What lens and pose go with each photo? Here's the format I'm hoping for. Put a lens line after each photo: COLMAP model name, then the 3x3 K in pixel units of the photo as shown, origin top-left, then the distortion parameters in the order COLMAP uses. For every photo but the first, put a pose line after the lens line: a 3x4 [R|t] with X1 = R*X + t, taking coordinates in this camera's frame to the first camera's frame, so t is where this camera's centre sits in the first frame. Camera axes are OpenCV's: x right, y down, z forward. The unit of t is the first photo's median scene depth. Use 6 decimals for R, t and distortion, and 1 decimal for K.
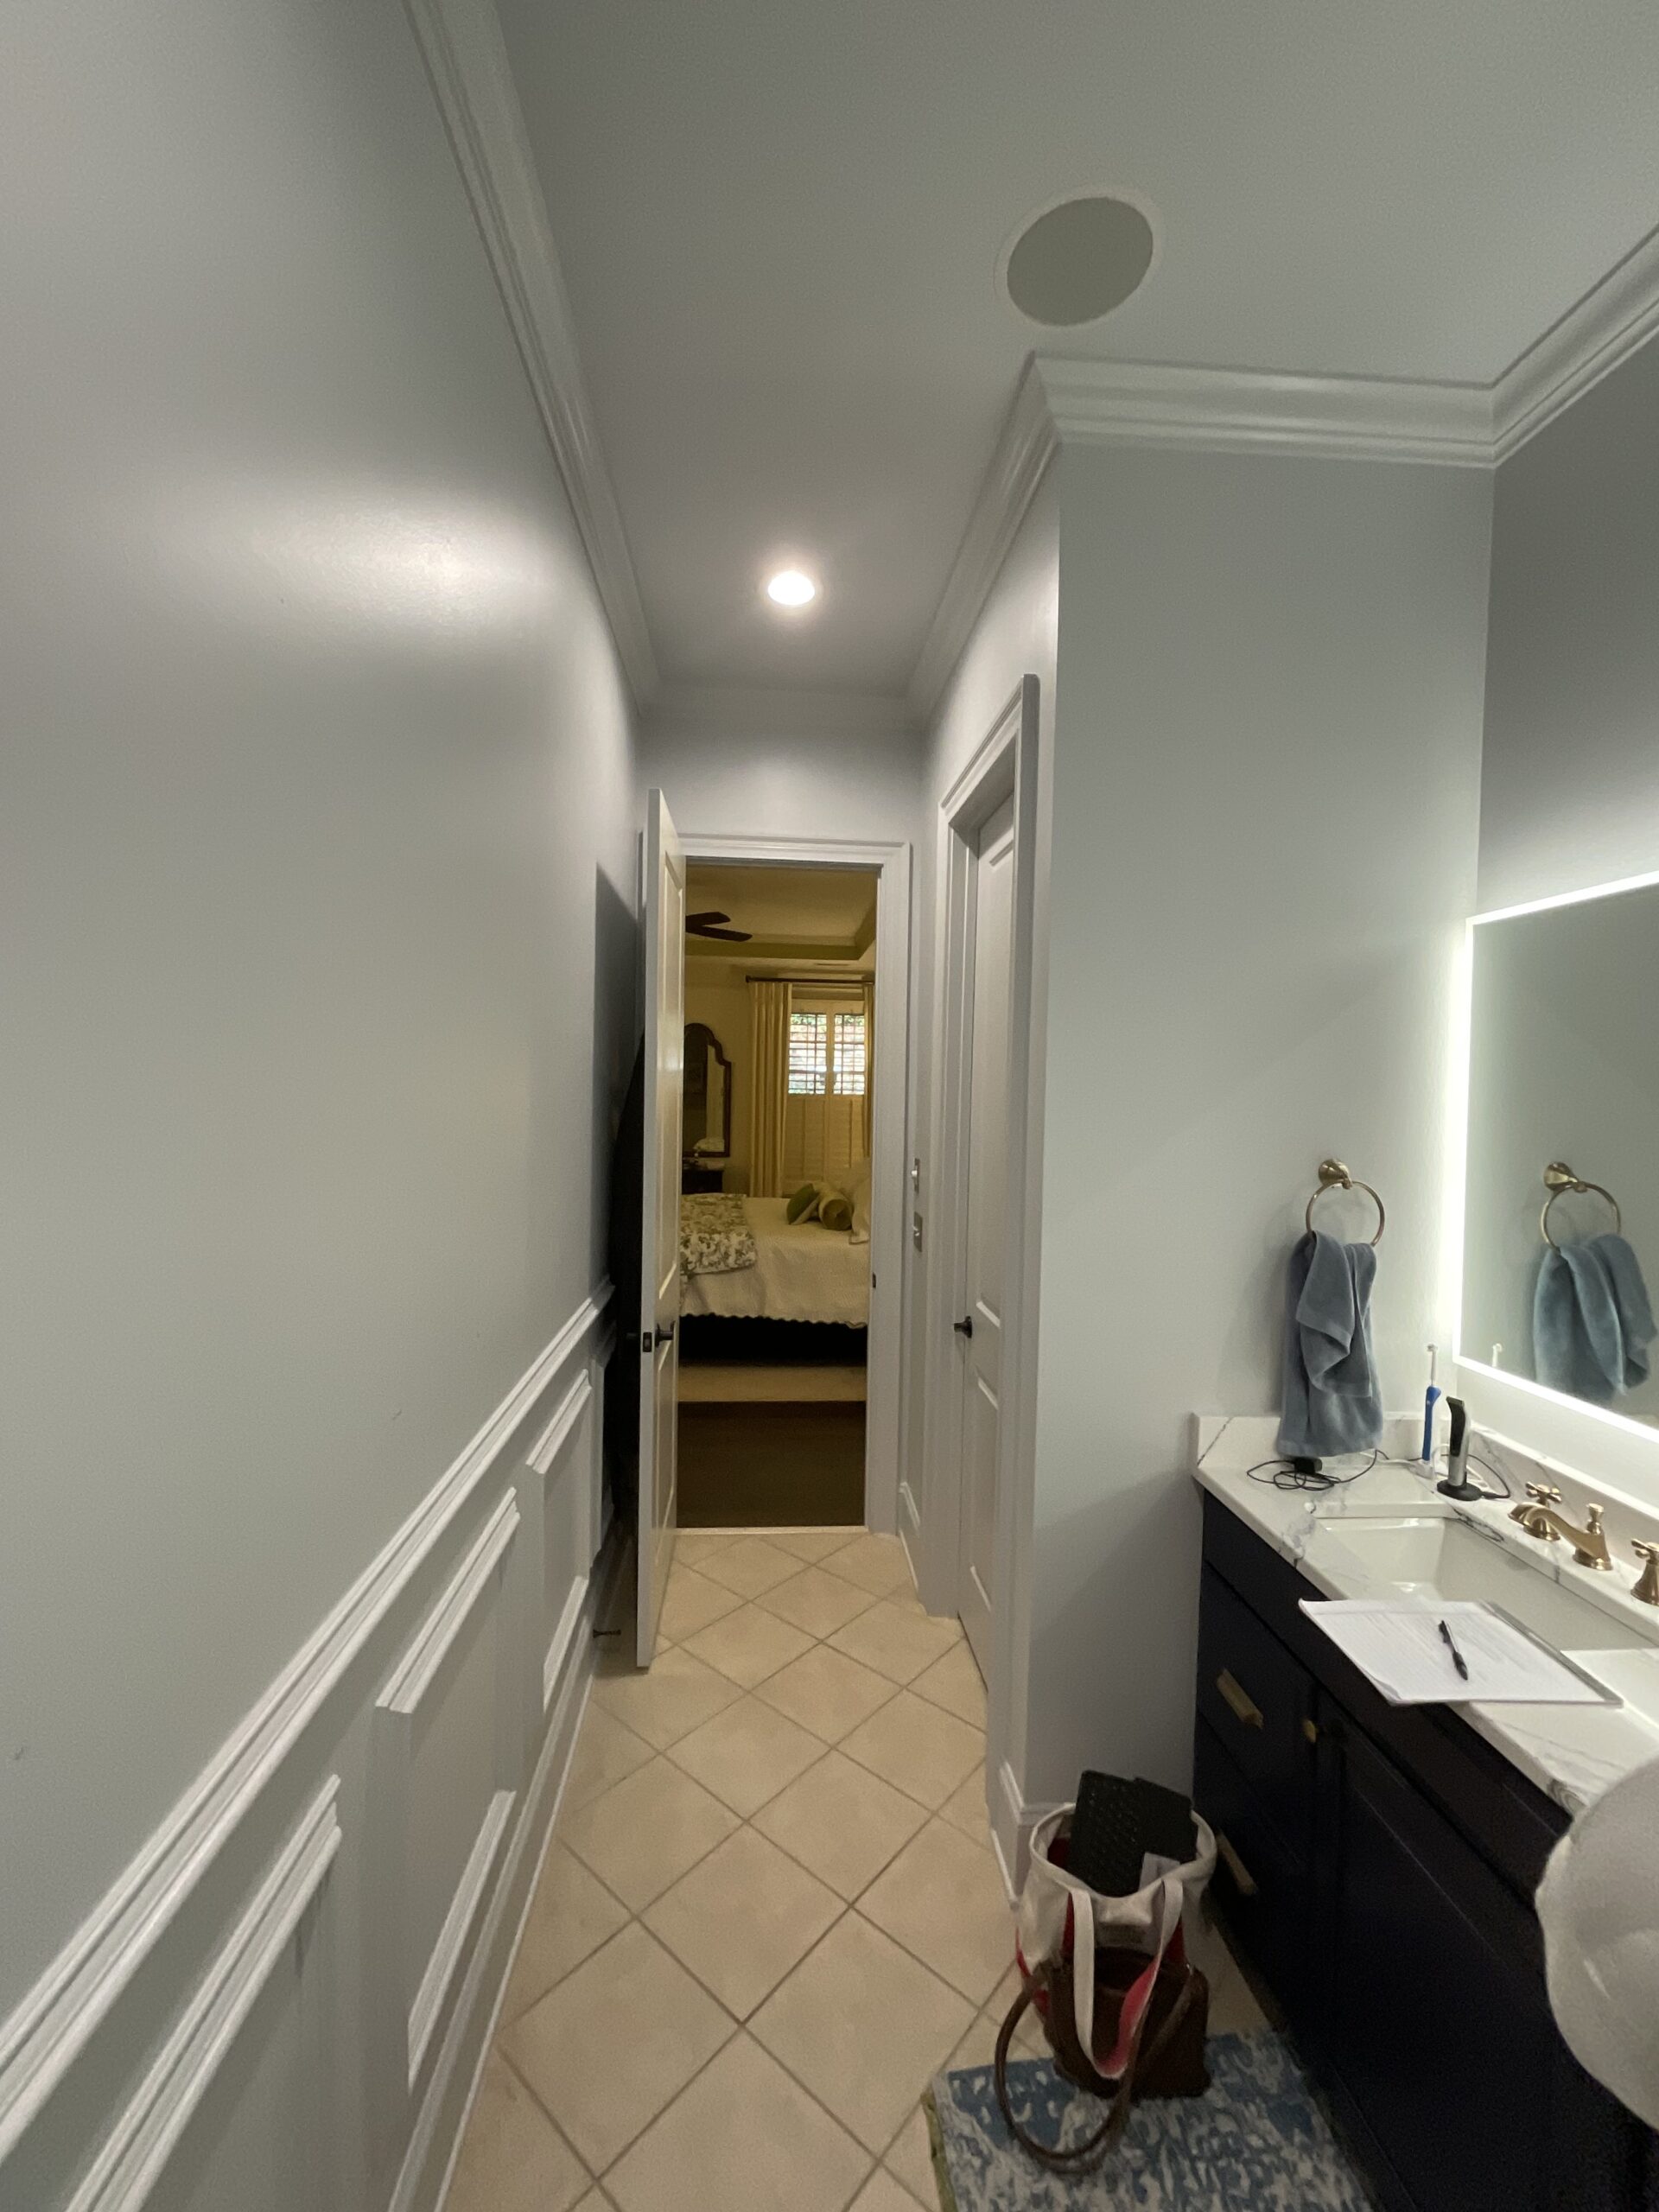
lens RADIAL K [[894.2, 0, 829.5], [0, 894.2, 1106.0], [0, 0, 1]] dist [0.002490, 0.000347]
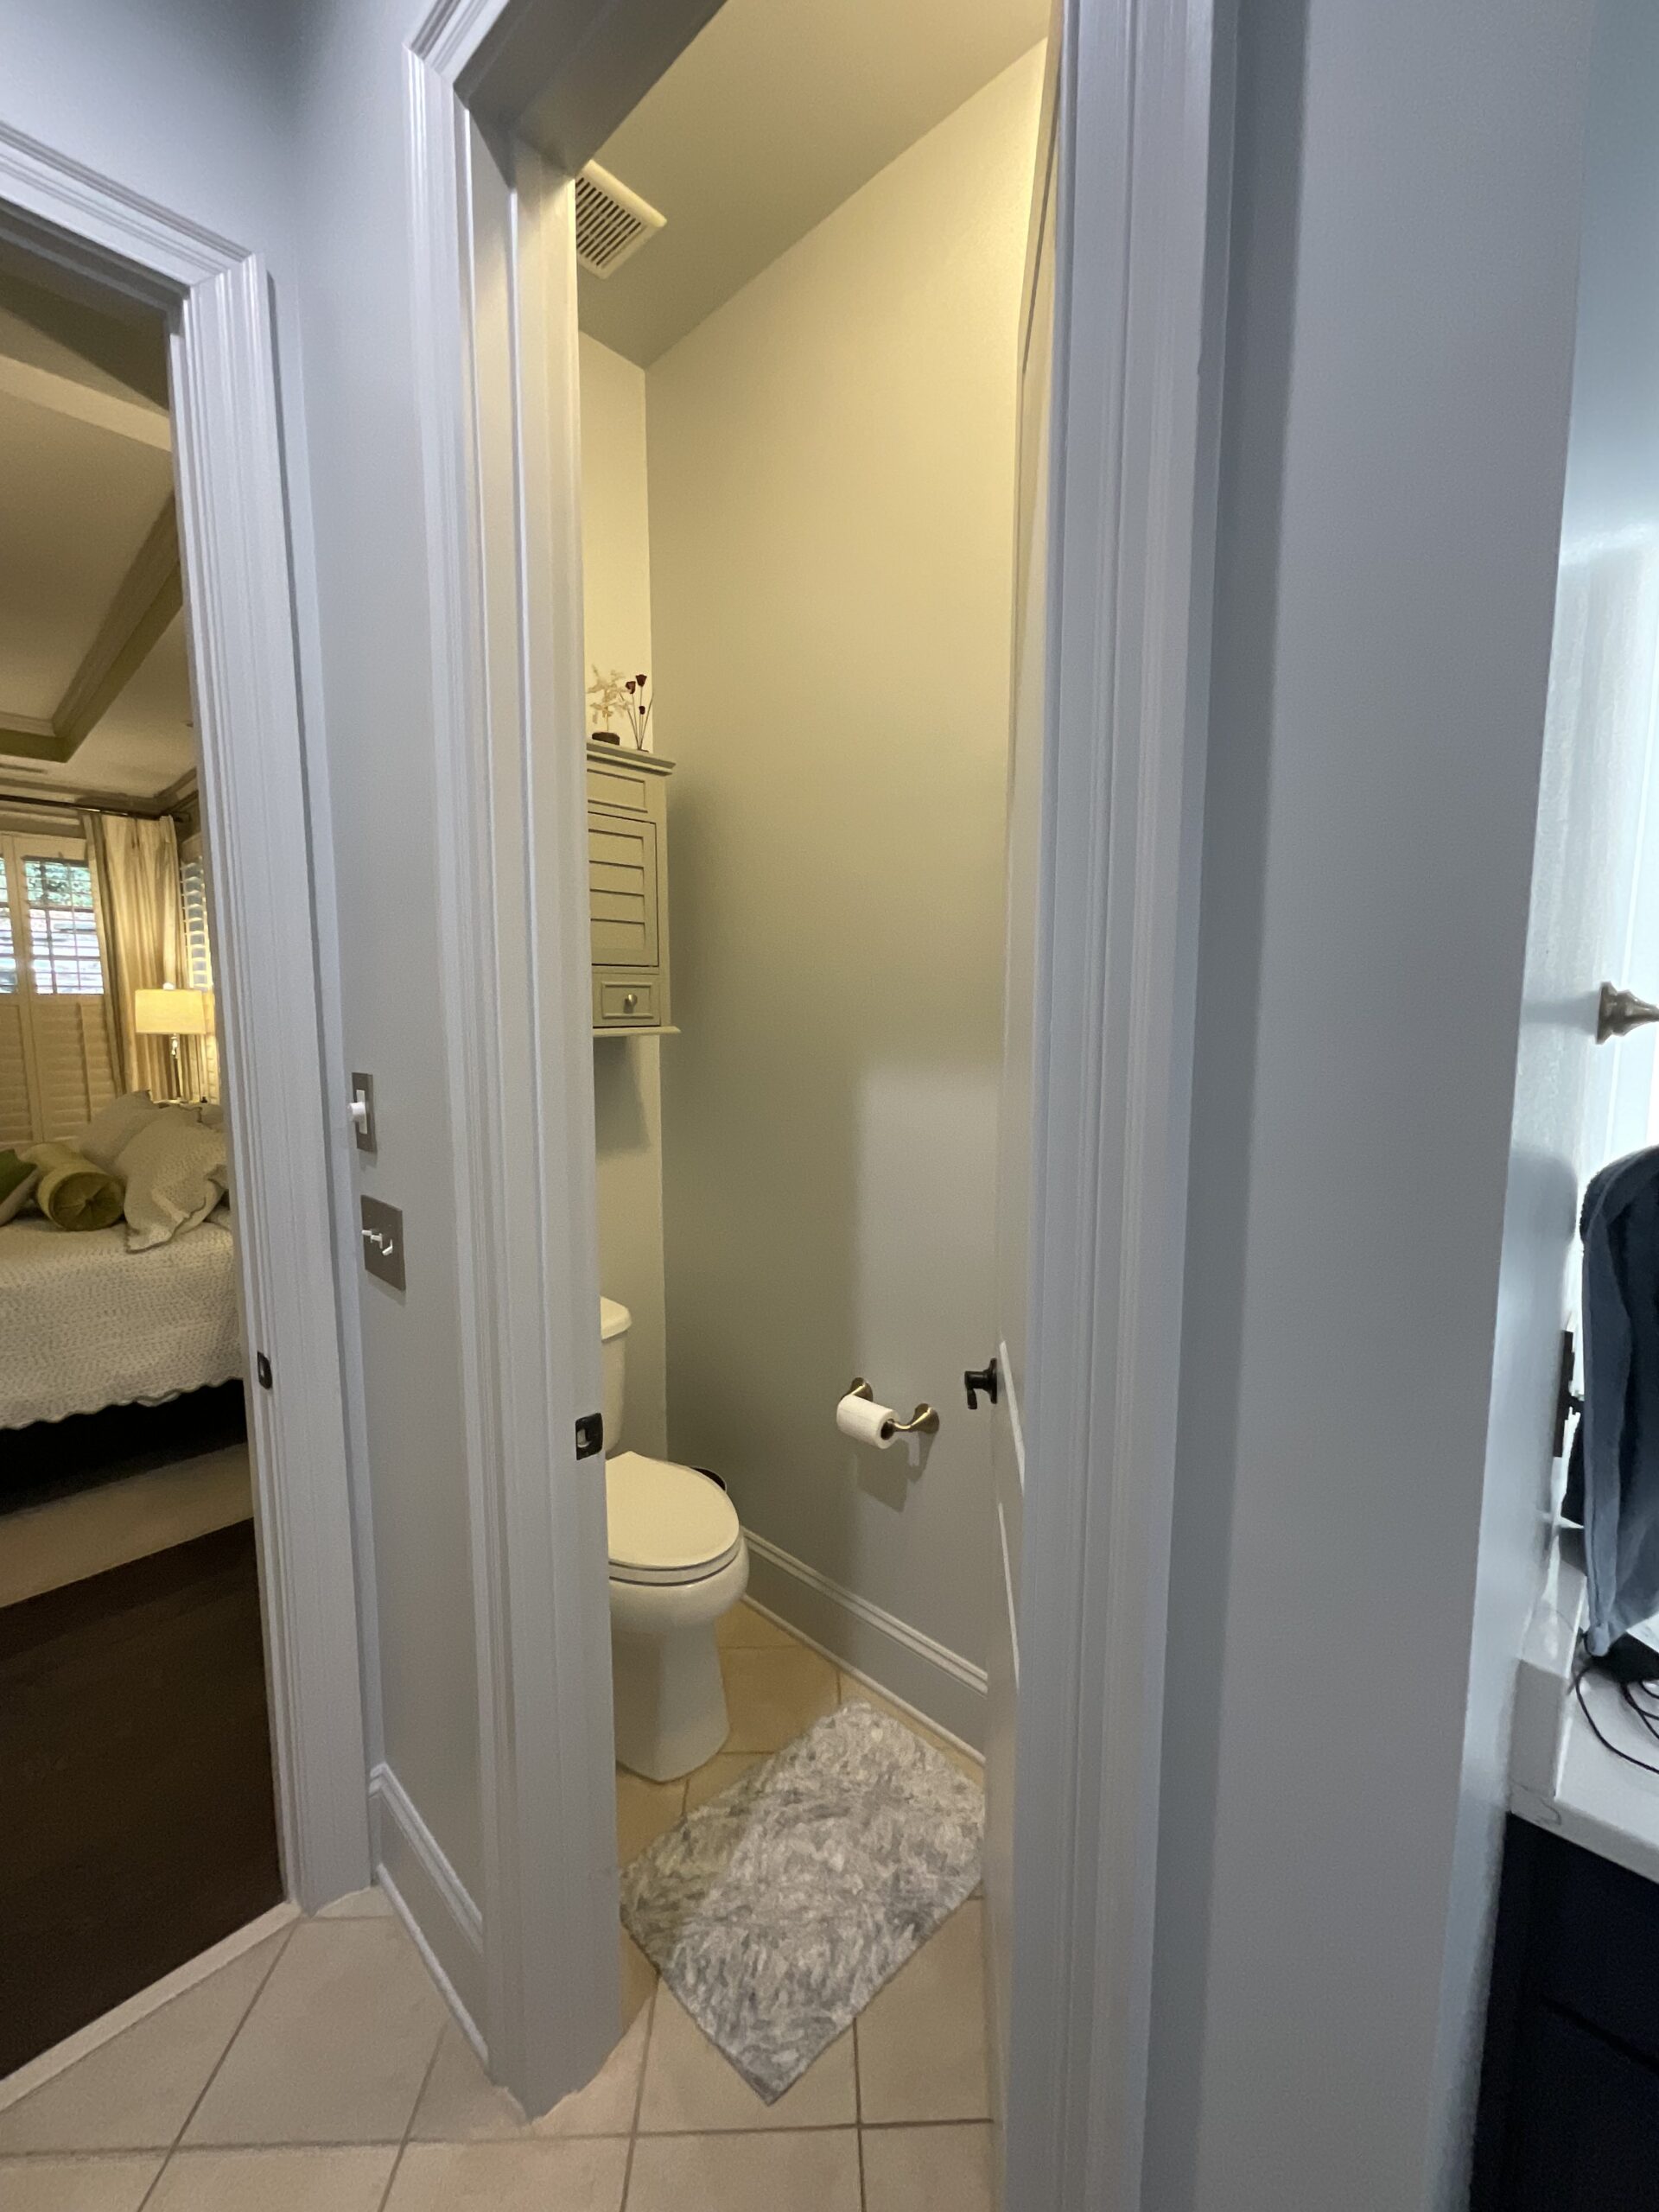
lens RADIAL K [[894.2, 0, 829.5], [0, 894.2, 1106.0], [0, 0, 1]] dist [0.002490, 0.000347]
pose [[0.741458, -0.093841, 0.664405, -0.013285], [0.029889, 0.993808, 0.107011, 0.021420], [-0.670333, -0.059486, 0.739672, 0.324516]]
